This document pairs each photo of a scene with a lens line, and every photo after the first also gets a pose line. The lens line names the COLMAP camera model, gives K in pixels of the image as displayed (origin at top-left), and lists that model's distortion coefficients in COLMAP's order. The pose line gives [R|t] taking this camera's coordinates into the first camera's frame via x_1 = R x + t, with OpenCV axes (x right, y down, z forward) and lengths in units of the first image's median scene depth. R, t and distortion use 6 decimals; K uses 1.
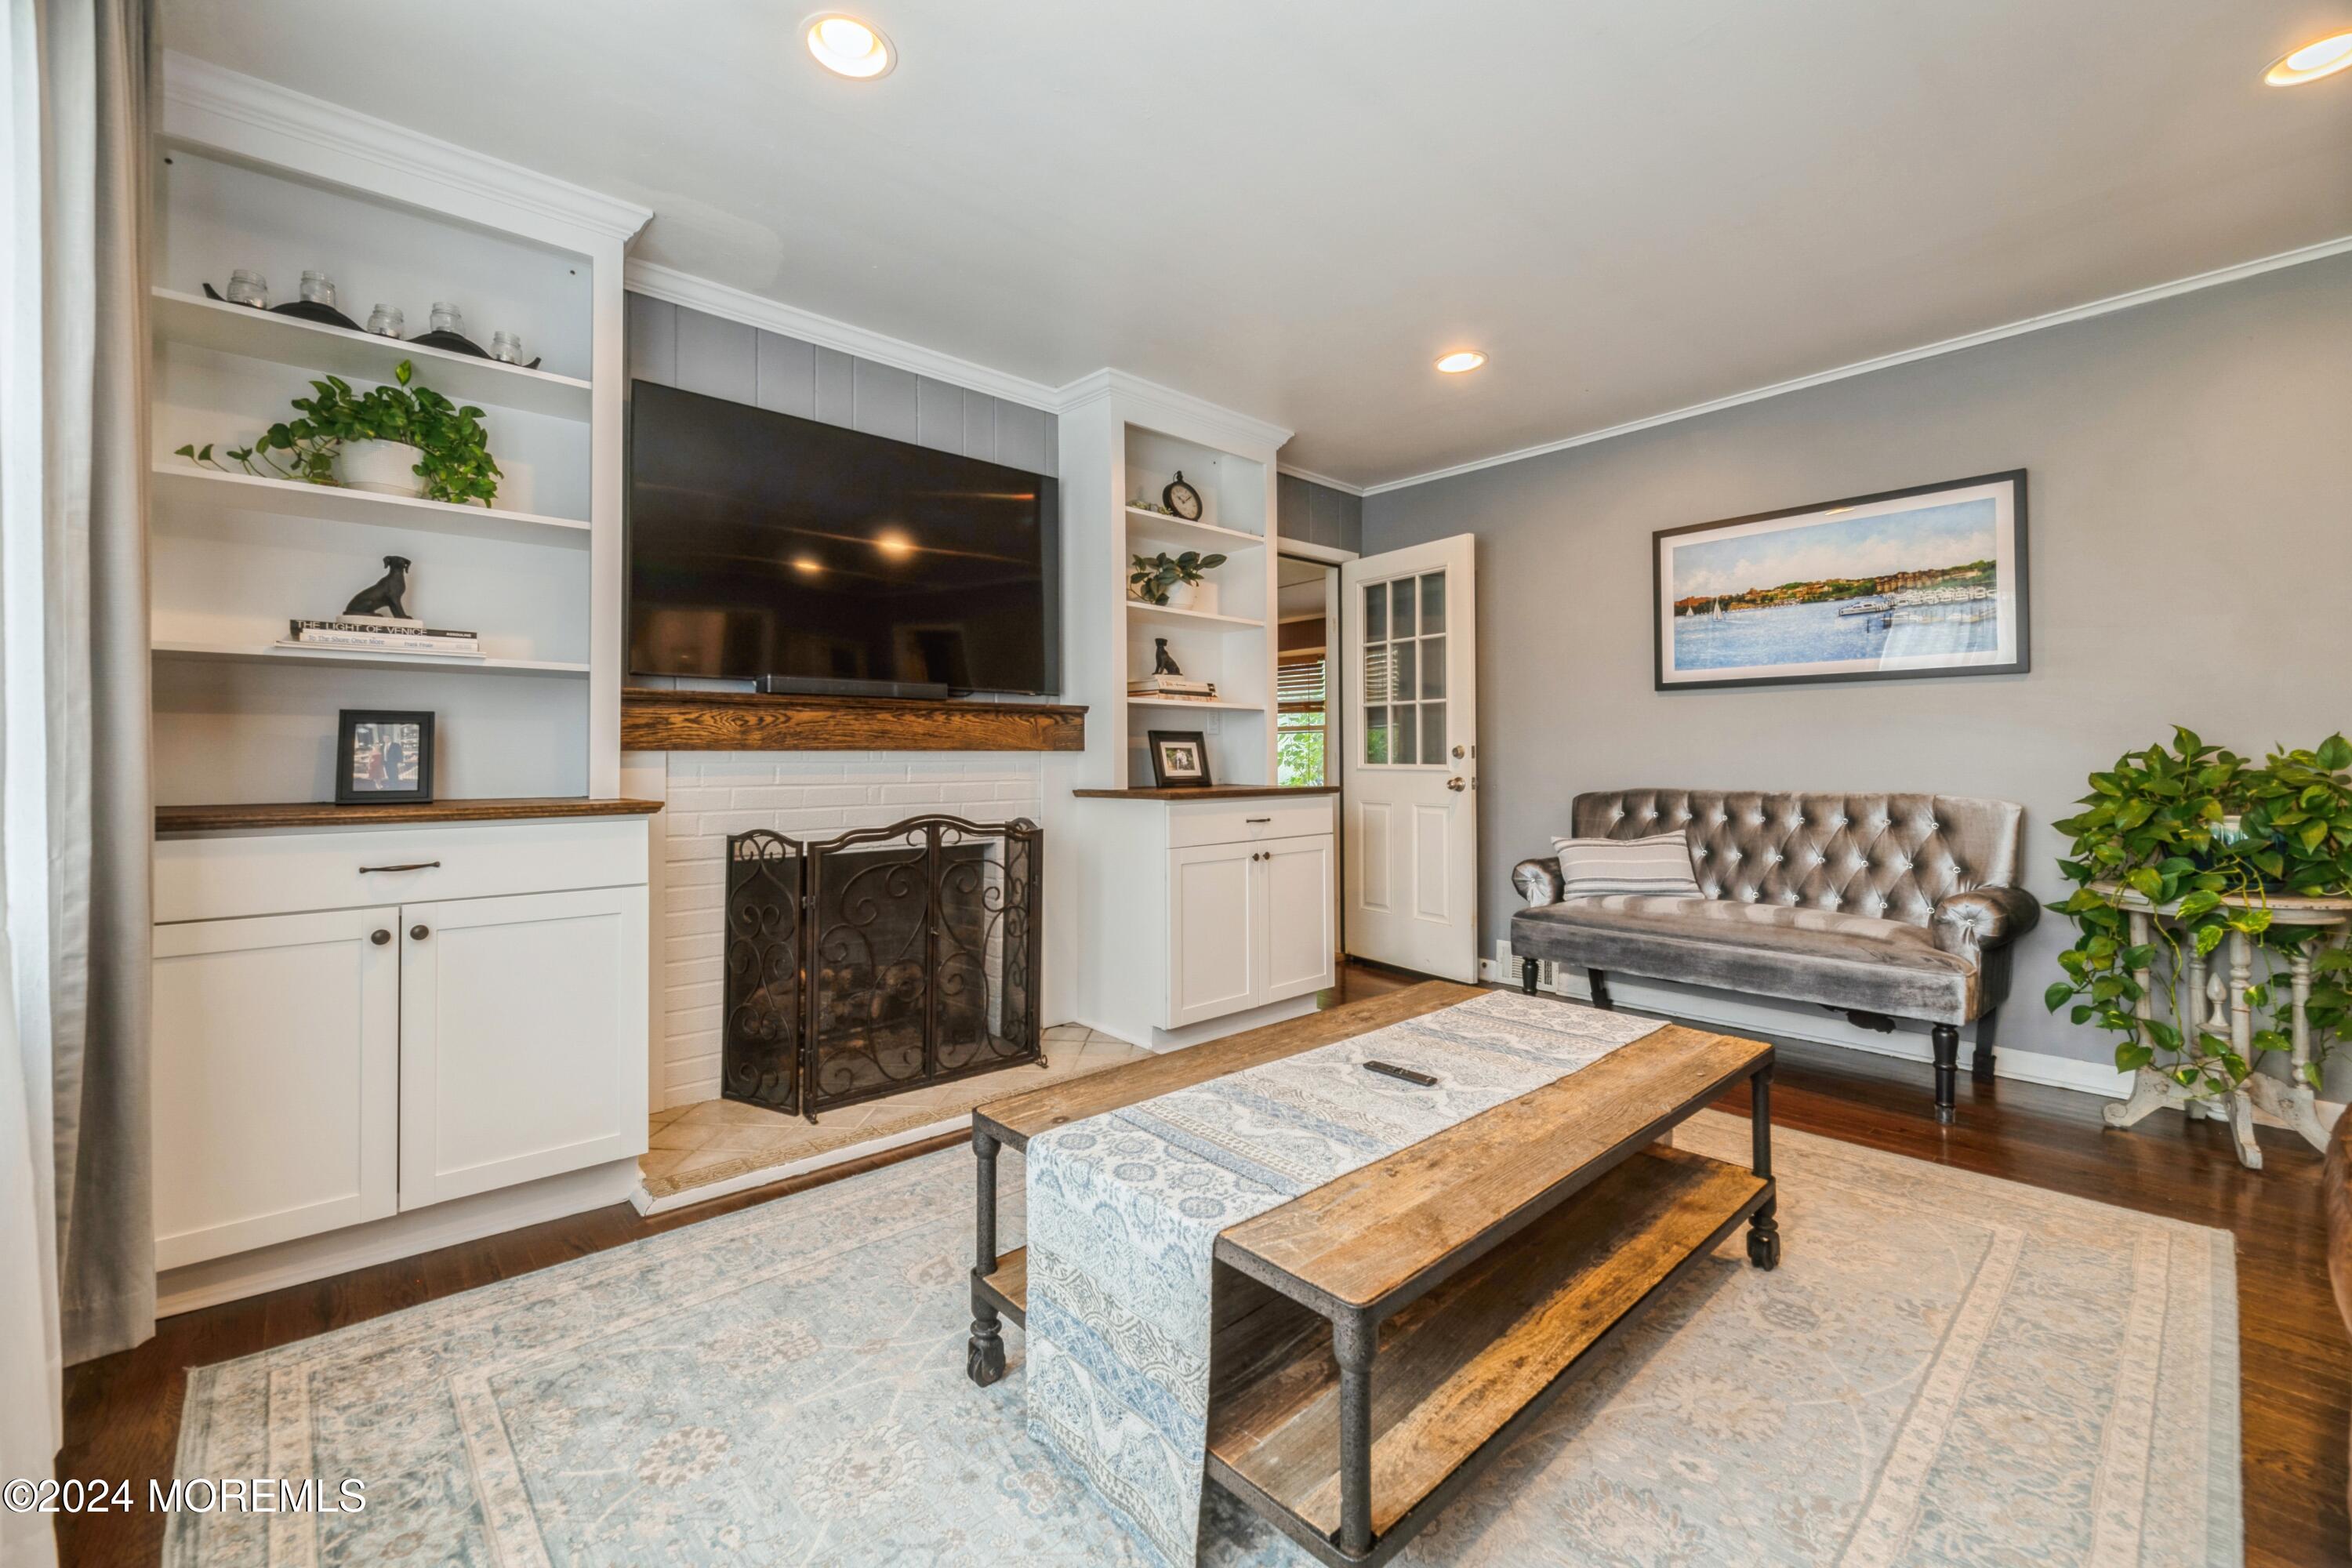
lens RADIAL K [[974.8, 0, 1172.9], [0, 974.8, 742.7], [0, 0, 1]] dist [-0.001545, -0.000519]
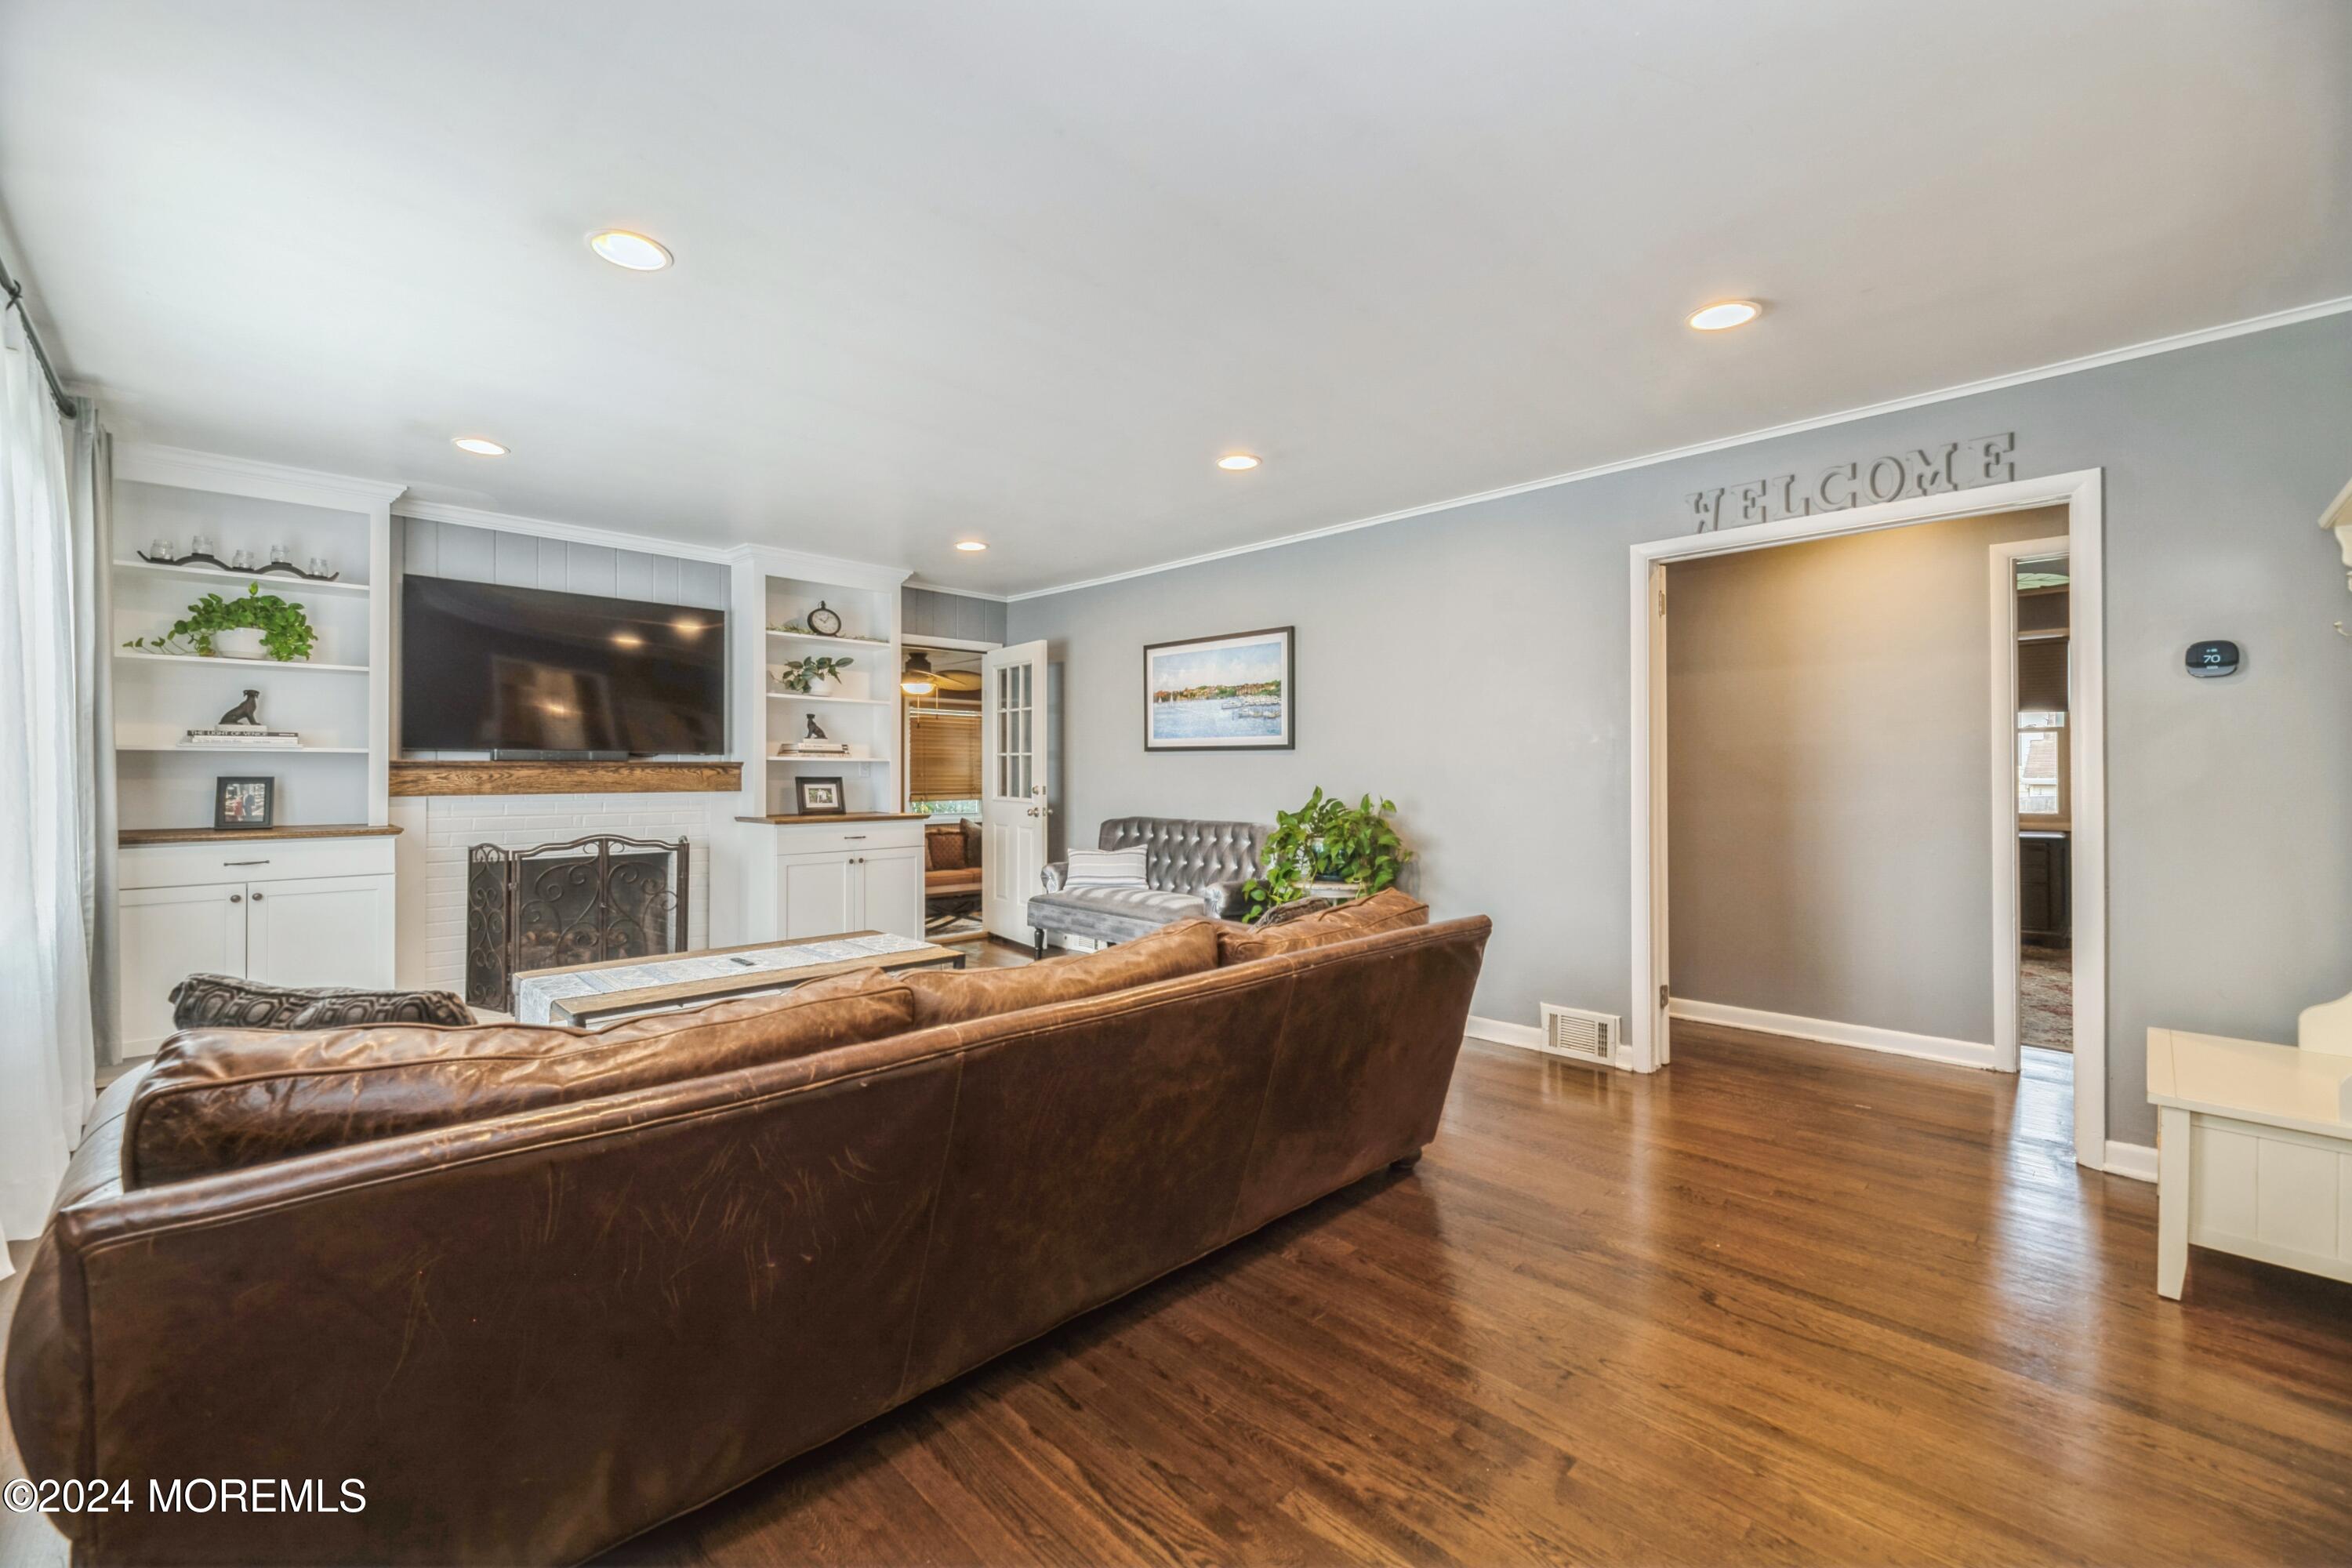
lens RADIAL K [[963.8, 0, 1163.6], [0, 963.8, 766.7], [0, 0, 1]] dist [0.000016, -0.000459]
pose [[0.999079, 0.006159, 0.042476, 0.561440], [-0.006675, 0.999905, 0.012019, -0.058576], [-0.042398, -0.012291, 0.999025, -0.586924]]
